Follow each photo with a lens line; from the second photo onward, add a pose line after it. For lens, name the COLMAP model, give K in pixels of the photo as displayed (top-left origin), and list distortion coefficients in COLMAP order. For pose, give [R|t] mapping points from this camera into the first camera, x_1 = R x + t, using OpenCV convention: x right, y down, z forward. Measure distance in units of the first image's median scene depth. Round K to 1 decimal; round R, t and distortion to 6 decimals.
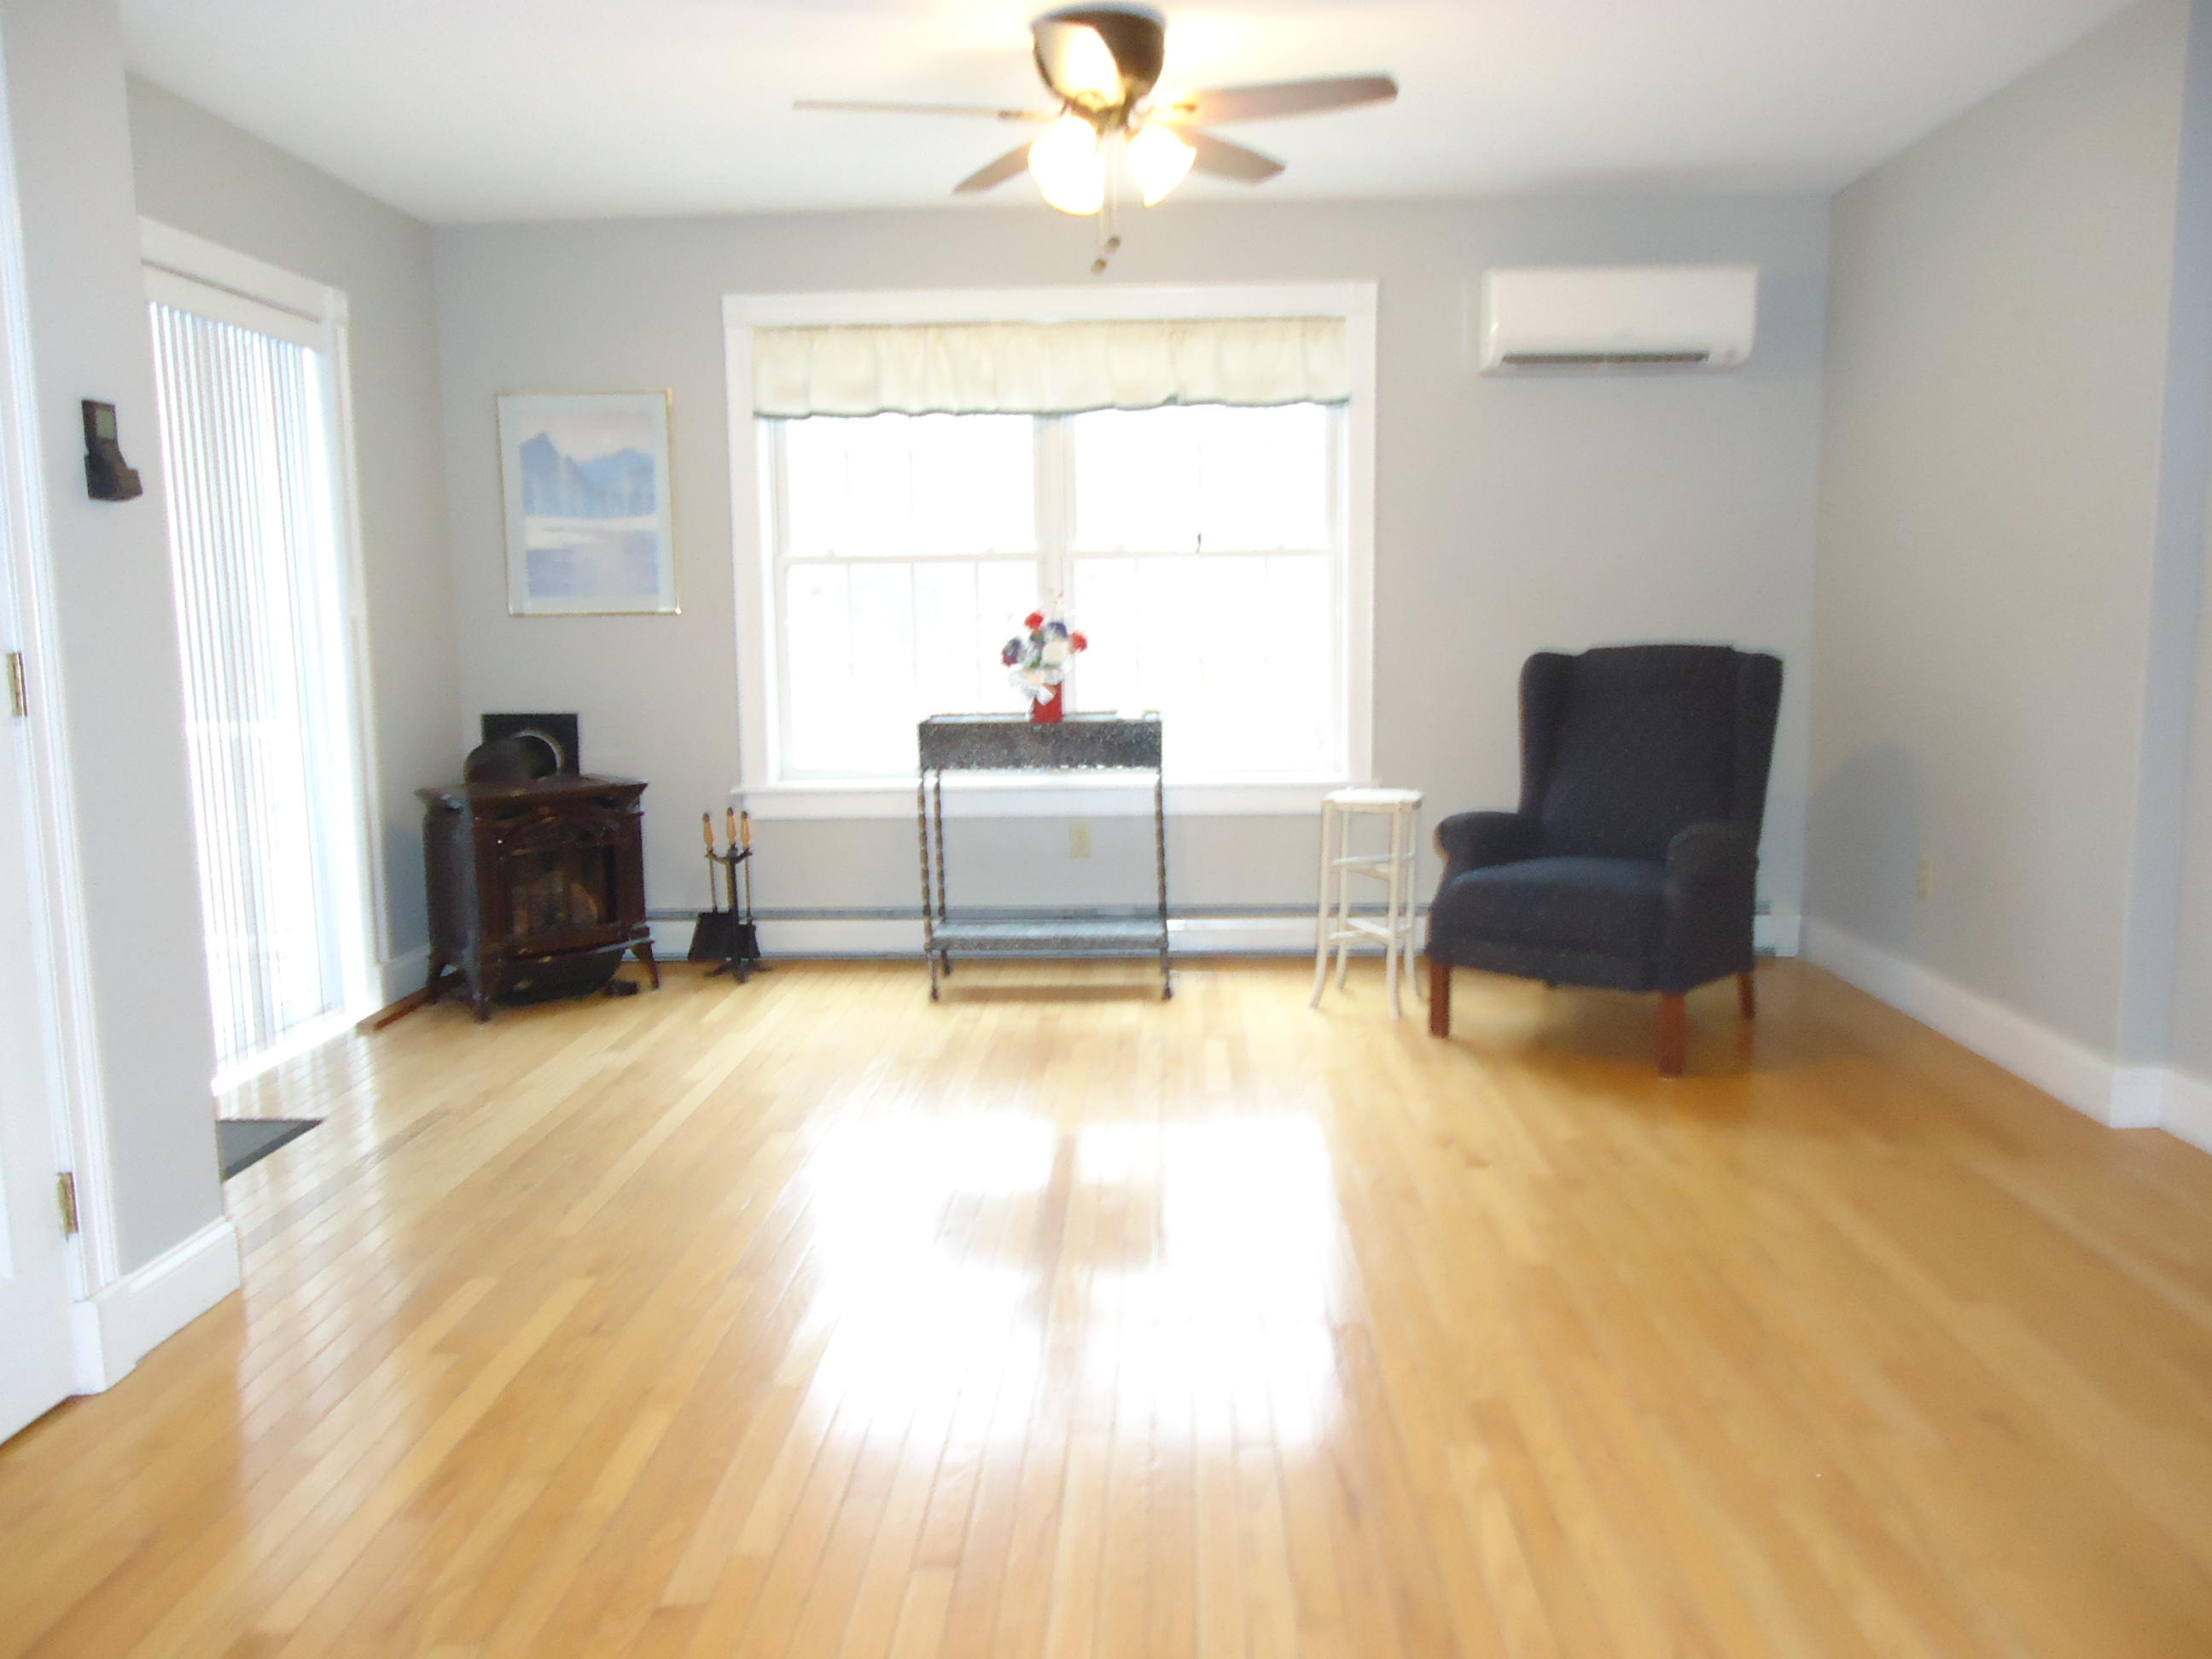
lens RADIAL K [[1601.8, 0, 1109.9], [0, 1601.8, 850.7], [0, 0, 1]] dist [-0.033795, 0.001042]
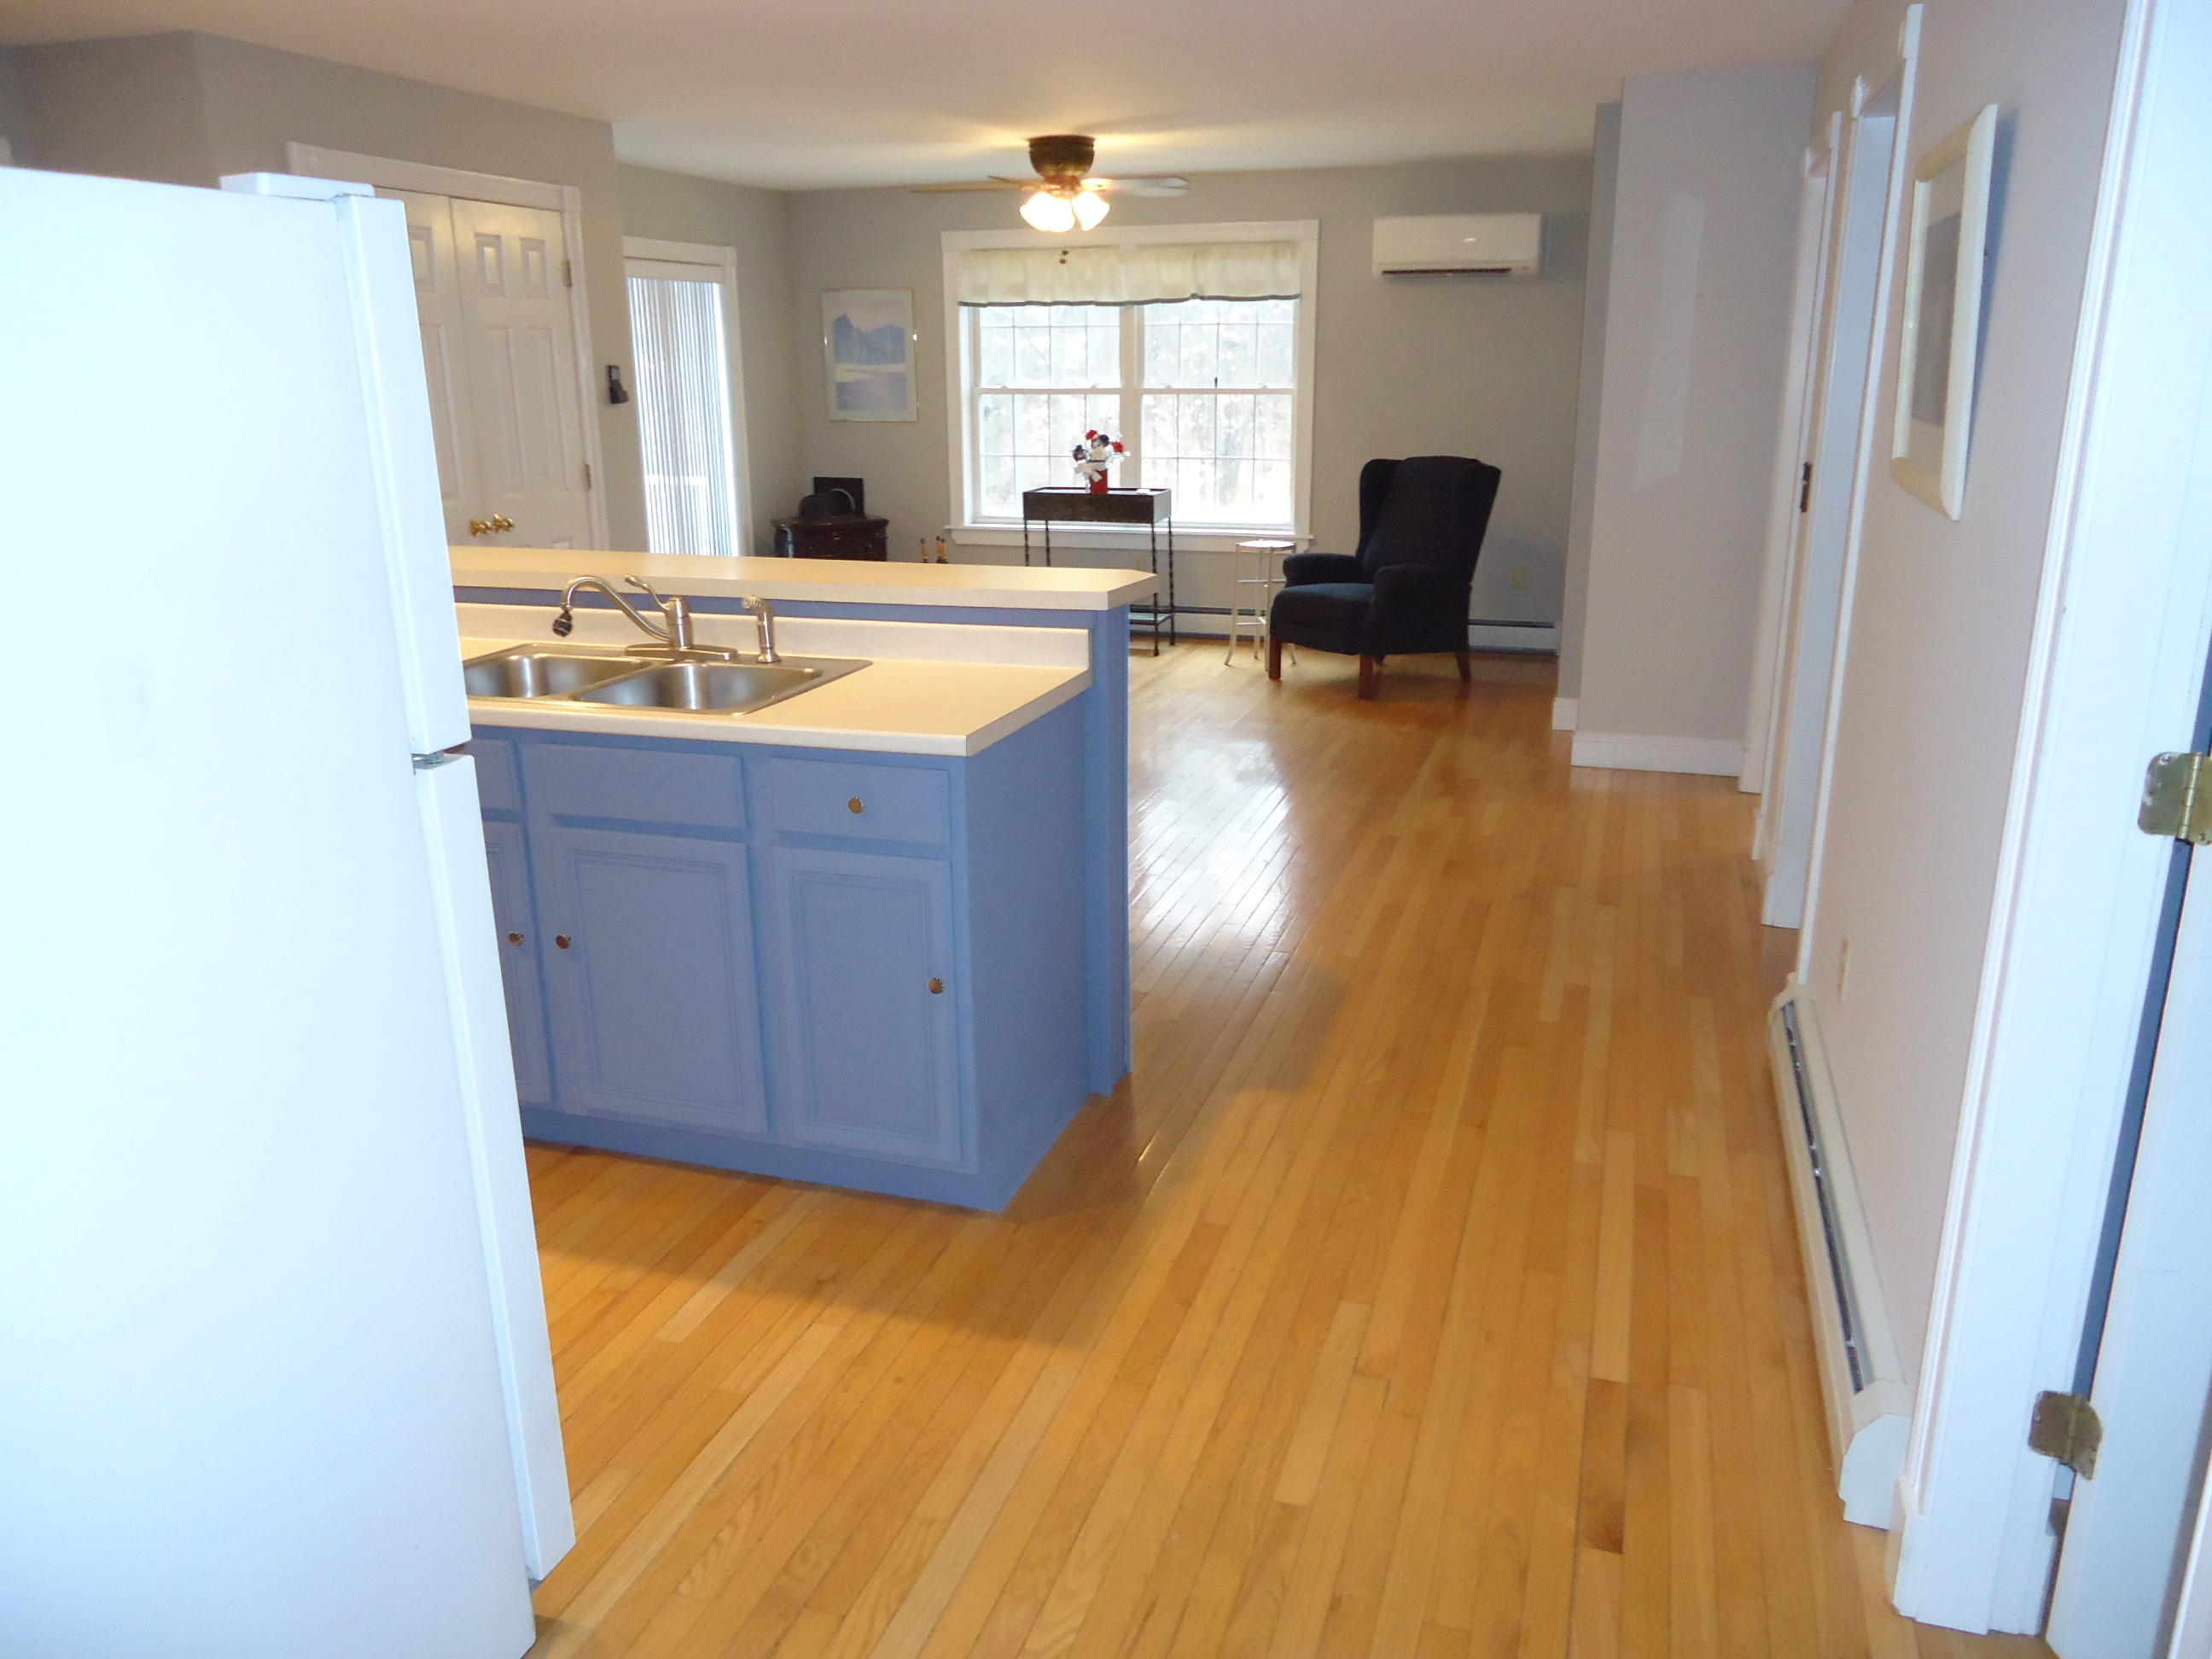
lens RADIAL K [[1639.2, 0, 1106.0], [0, 1639.2, 829.5], [0, 0, 1]] dist [-0.008241, 0.002325]
pose [[0.958446, 0.087154, -0.271636, 0.463924], [-0.049695, 0.988639, 0.141858, 0.026700], [0.280914, -0.122465, 0.951888, -0.710562]]
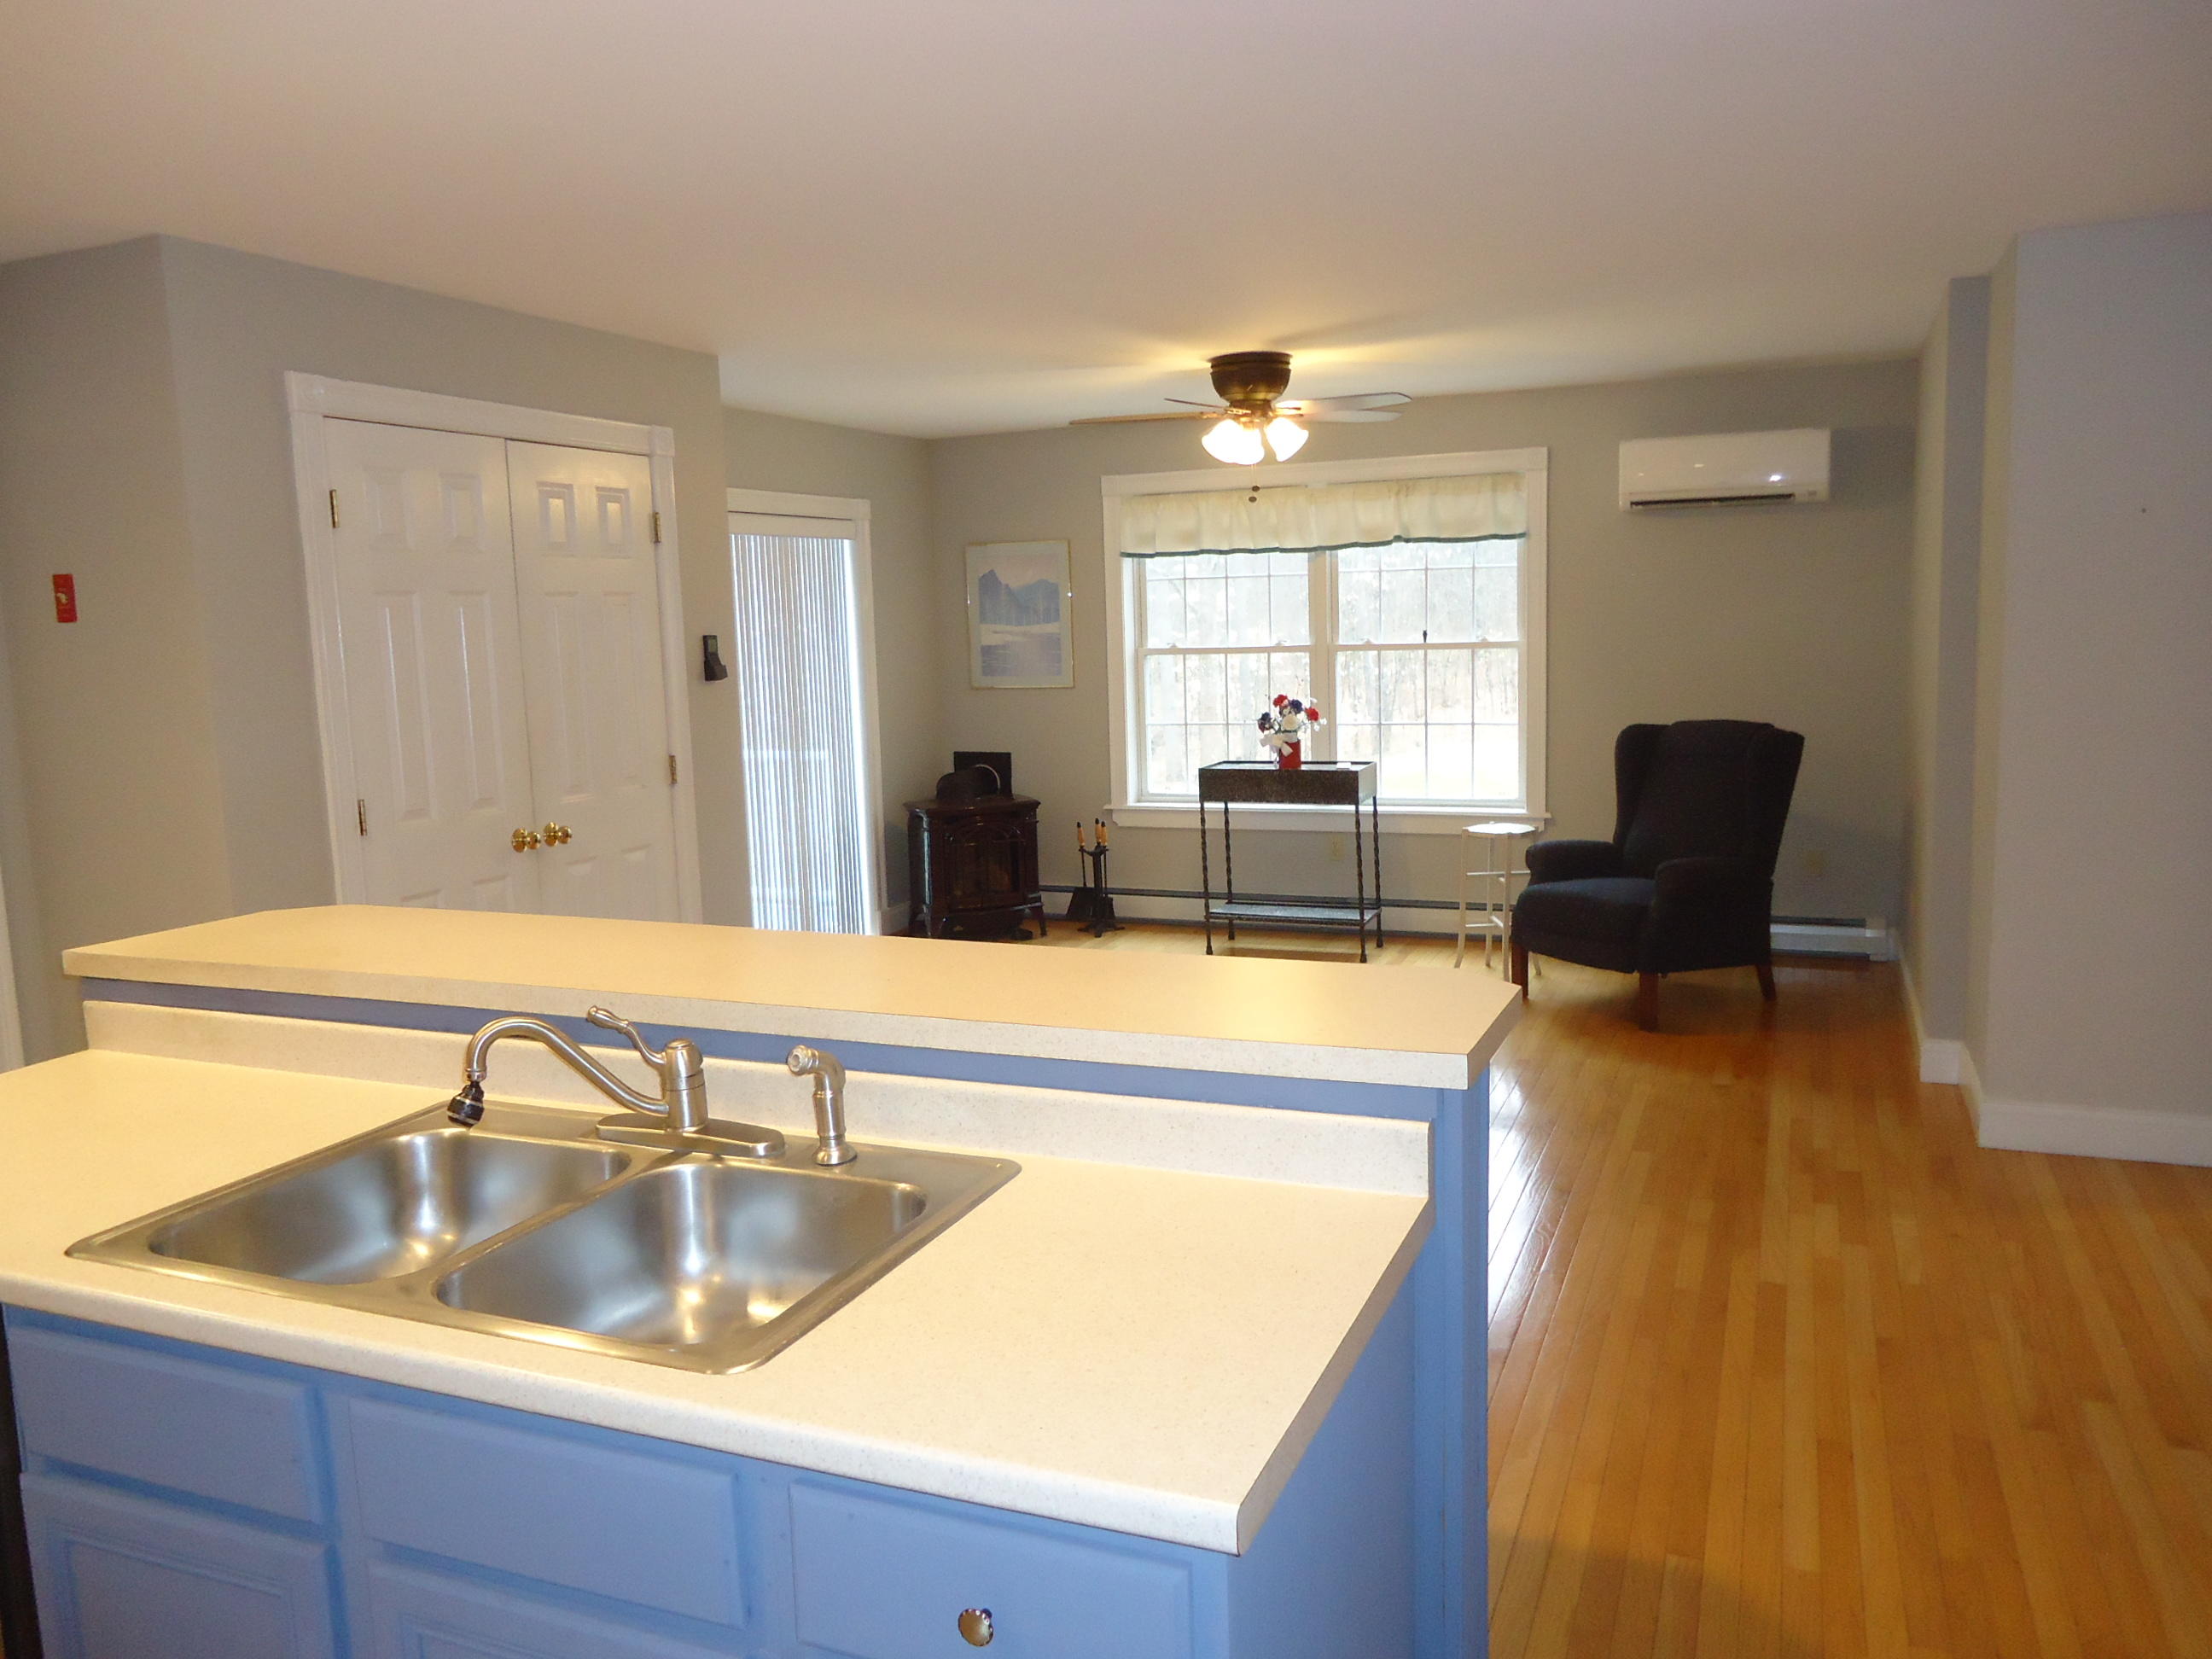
lens RADIAL K [[1639.2, 0, 1106.0], [0, 1639.2, 829.5], [0, 0, 1]] dist [-0.008241, 0.002325]
pose [[0.930449, 0.033953, -0.364846, 0.337404], [-0.037122, 0.999309, -0.001672, -0.015356], [0.364537, 0.015100, 0.931067, -0.434389]]
